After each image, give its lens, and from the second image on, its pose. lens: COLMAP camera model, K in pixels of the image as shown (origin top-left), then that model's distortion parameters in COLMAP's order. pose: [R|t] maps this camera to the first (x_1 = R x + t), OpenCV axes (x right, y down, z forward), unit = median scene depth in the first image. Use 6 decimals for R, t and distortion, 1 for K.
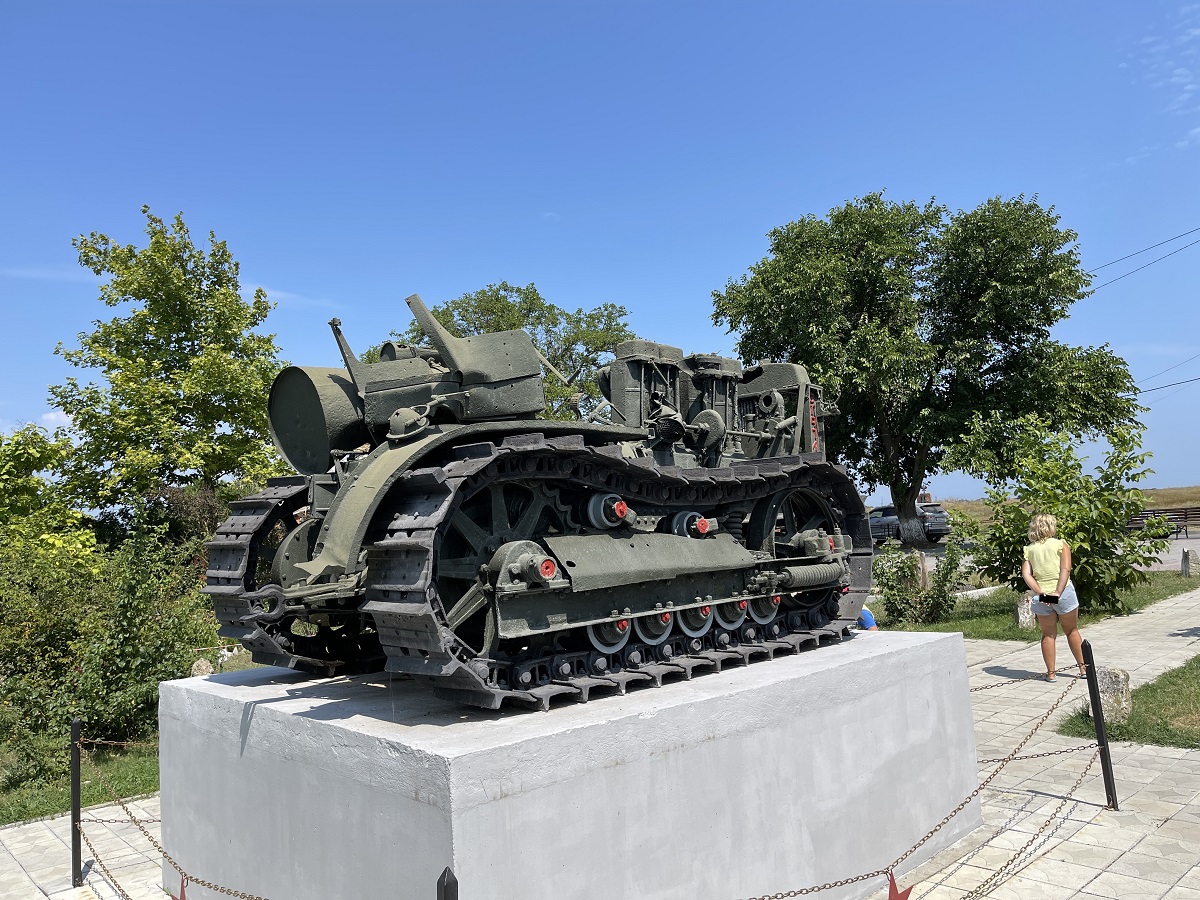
lens RADIAL K [[890.9, 0, 597.2], [0, 890.9, 449.1], [0, 0, 1]] dist [0.040580, -0.042266]
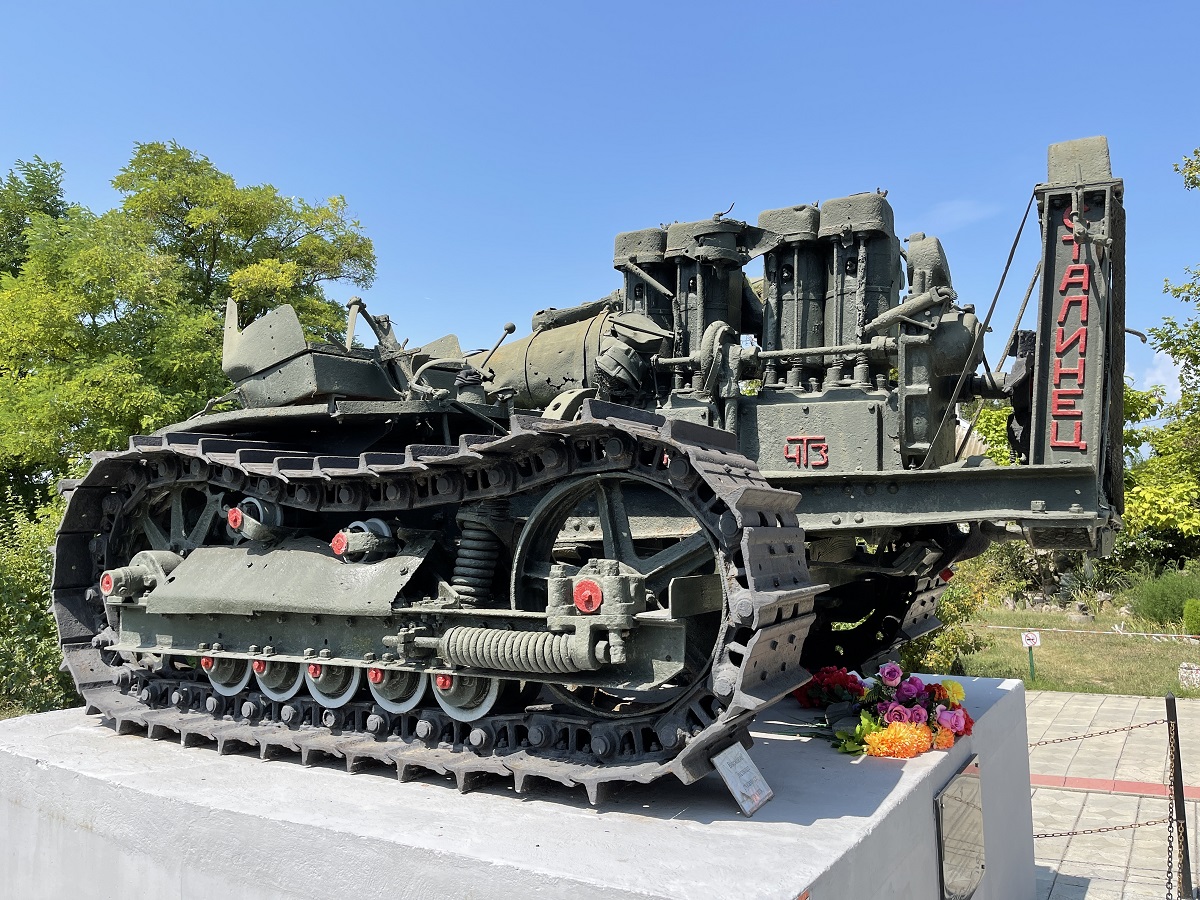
lens RADIAL K [[890.9, 0, 599.1], [0, 890.9, 451.2], [0, 0, 1]] dist [0.040580, -0.042266]
pose [[0.258872, -0.034890, -0.965281, 0.823871], [0.099481, 0.994996, -0.009285, 0.044492], [0.960775, -0.093623, 0.261048, 1.037466]]
